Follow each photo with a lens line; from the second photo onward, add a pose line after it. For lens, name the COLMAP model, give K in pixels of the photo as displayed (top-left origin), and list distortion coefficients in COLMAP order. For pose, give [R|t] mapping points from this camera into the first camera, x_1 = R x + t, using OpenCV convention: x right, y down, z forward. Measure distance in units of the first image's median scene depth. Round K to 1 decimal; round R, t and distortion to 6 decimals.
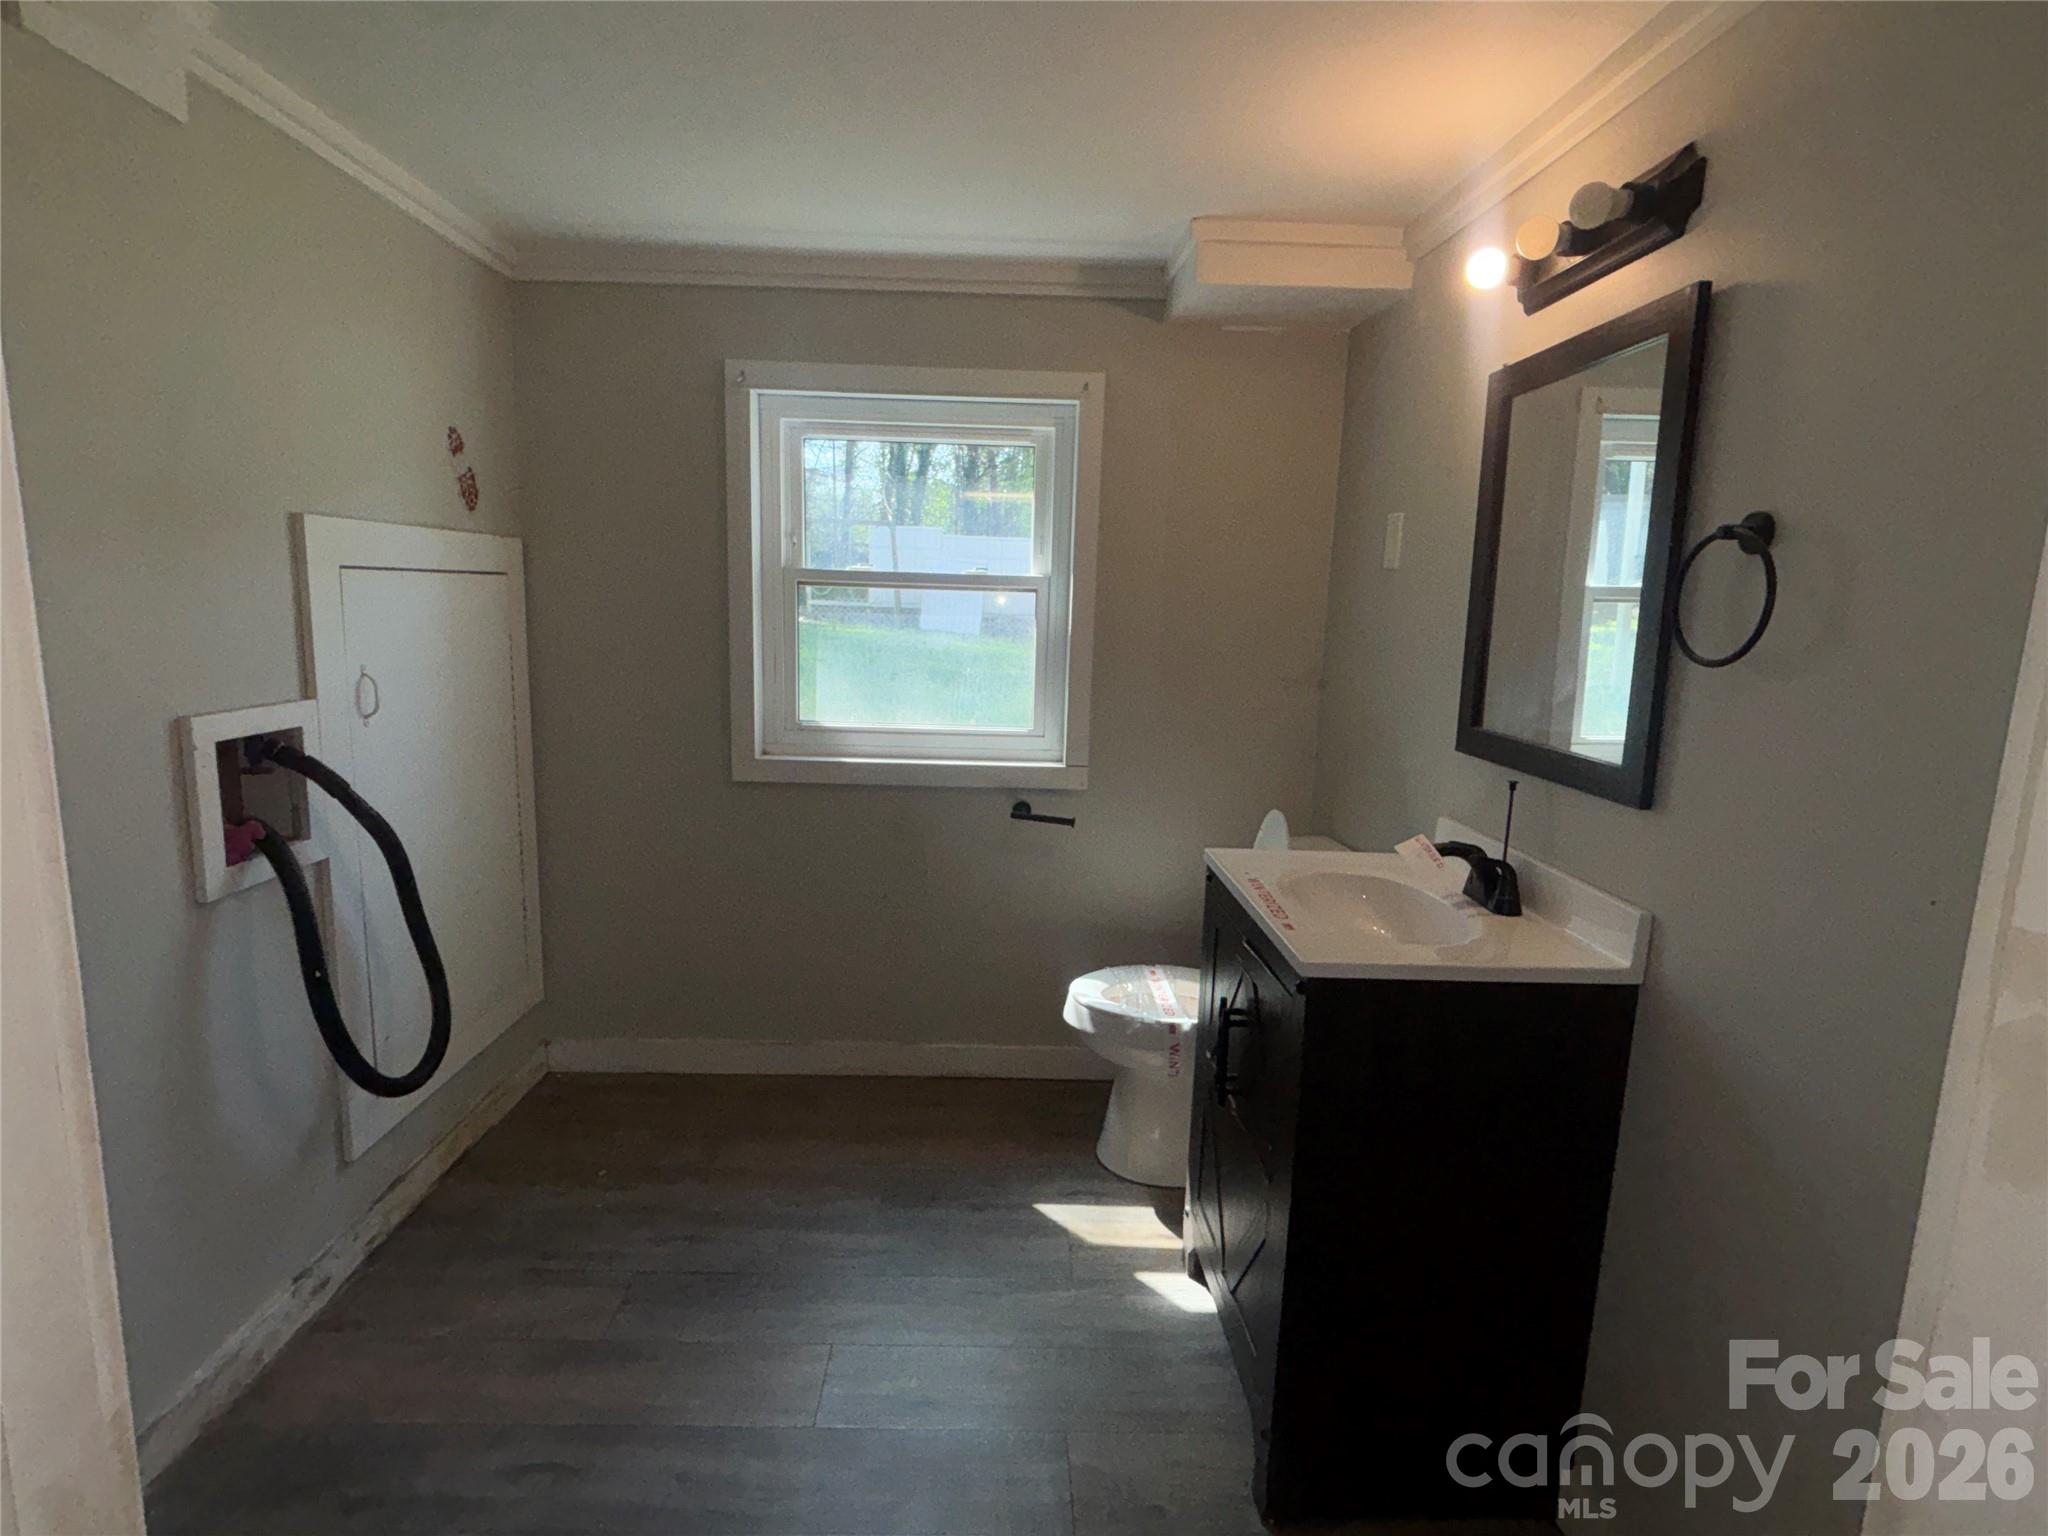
lens RADIAL K [[1030.2, 0, 1018.8], [0, 1030.2, 759.1], [0, 0, 1]] dist [0.016097, 0.000228]
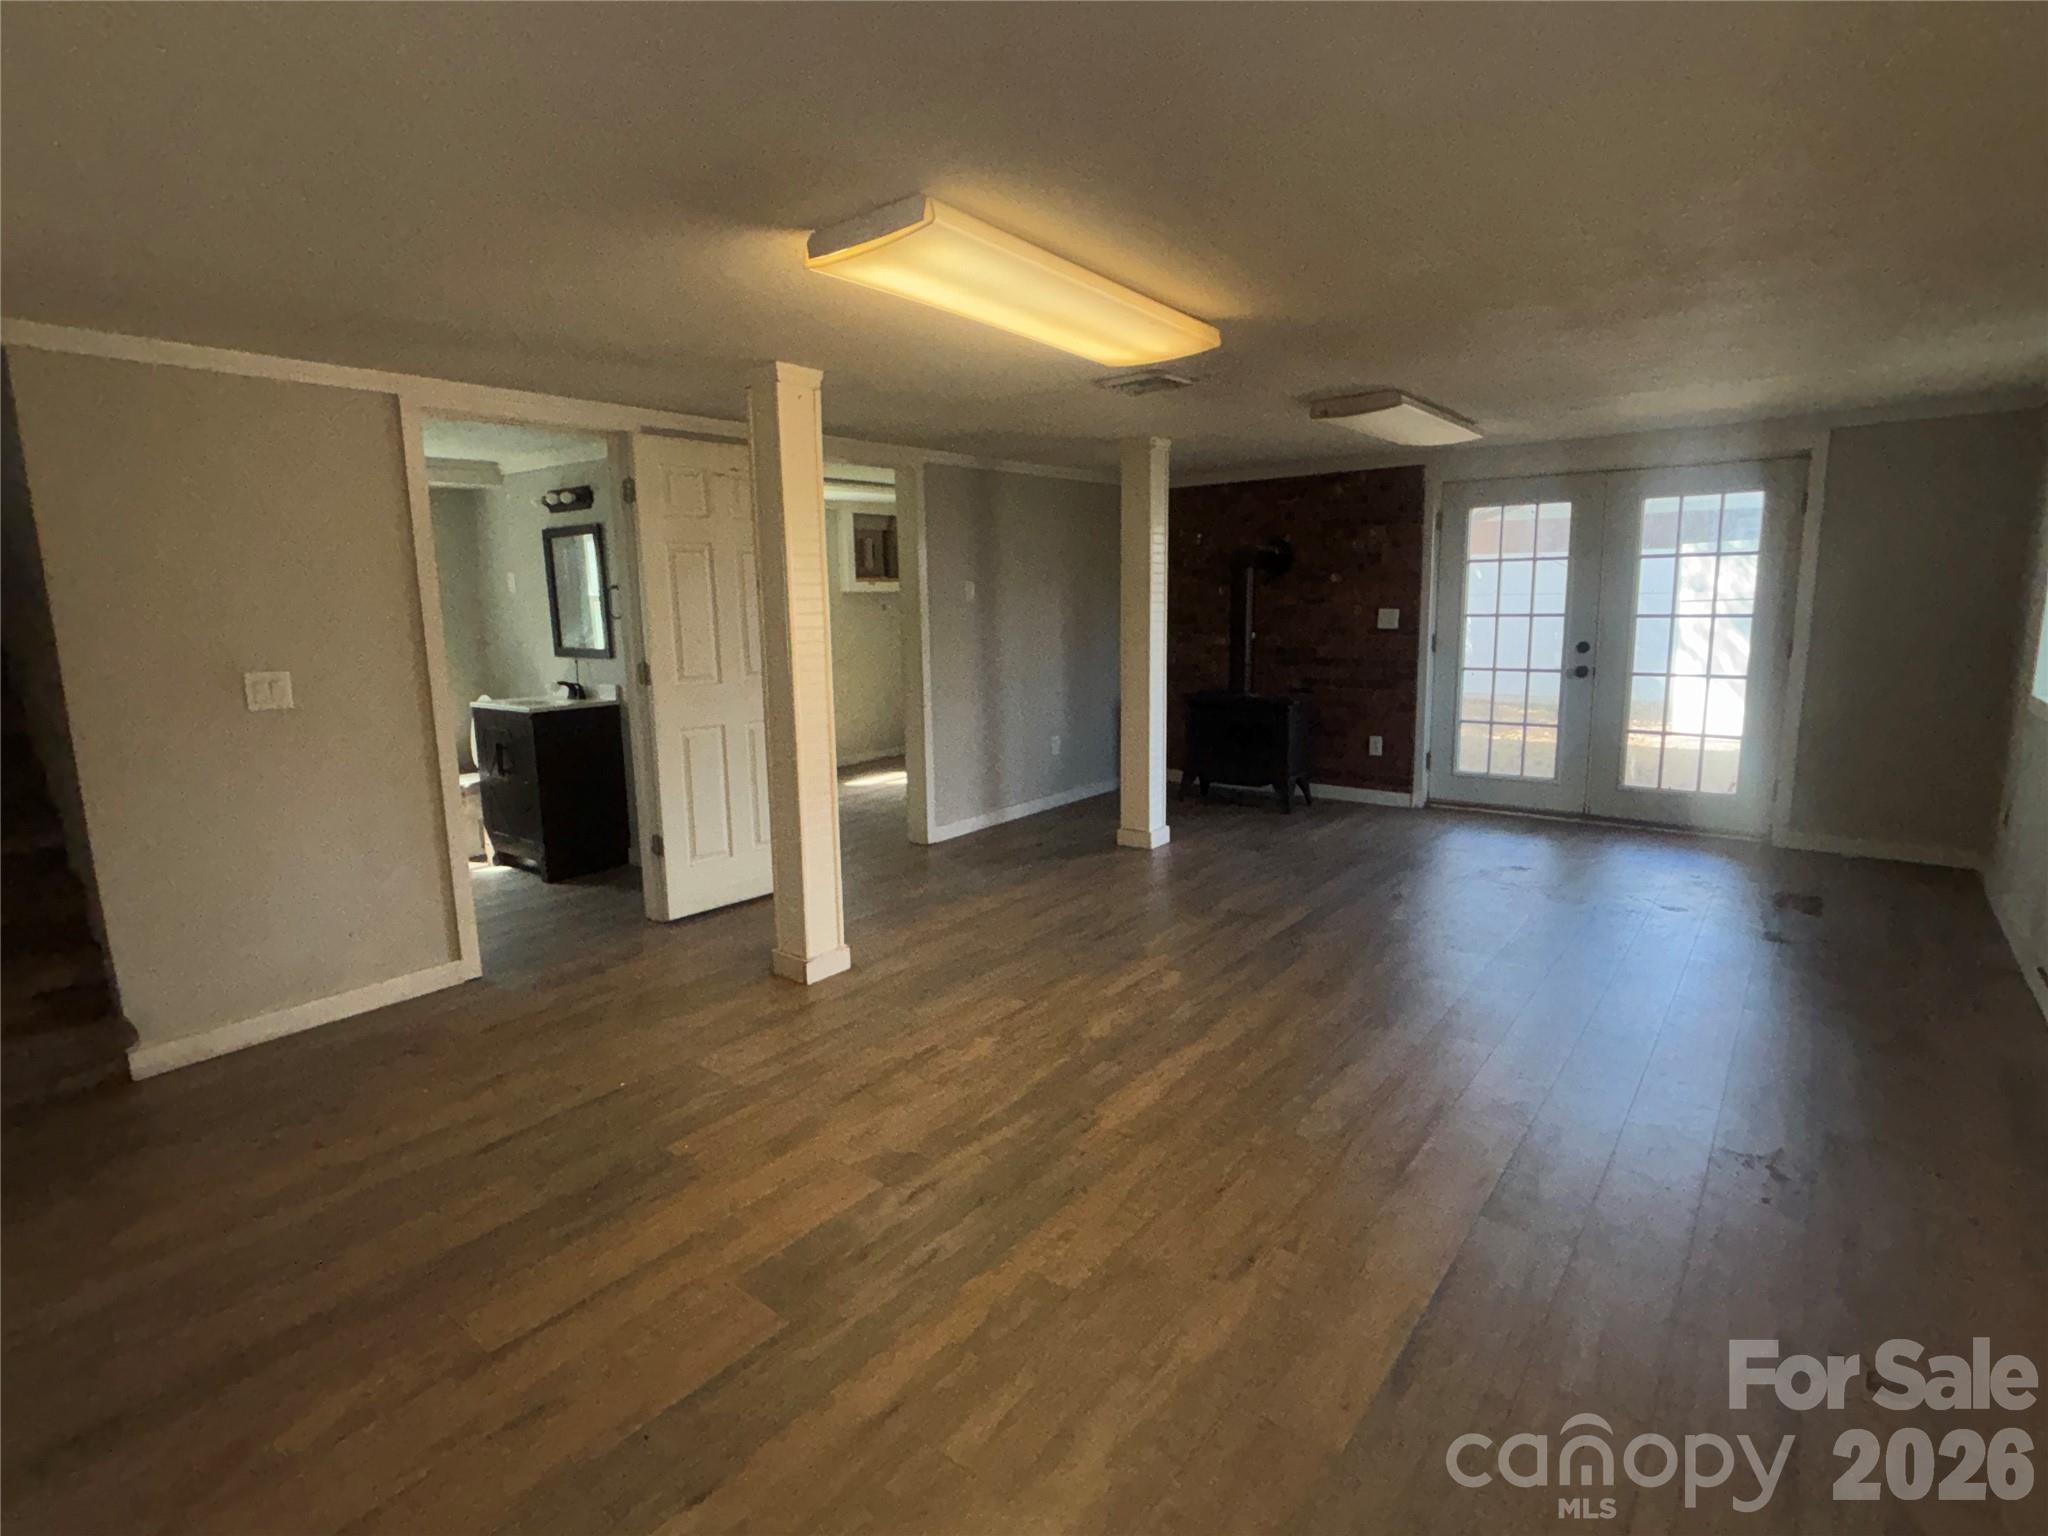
lens RADIAL K [[1030.2, 0, 1029.7], [0, 1030.2, 772.4], [0, 0, 1]] dist [0.016097, 0.000228]
pose [[0.632508, -0.170237, 0.755614, -1.125173], [0.163774, 0.982885, 0.084349, 0.325222], [-0.757042, 0.070398, 0.649563, -2.145207]]
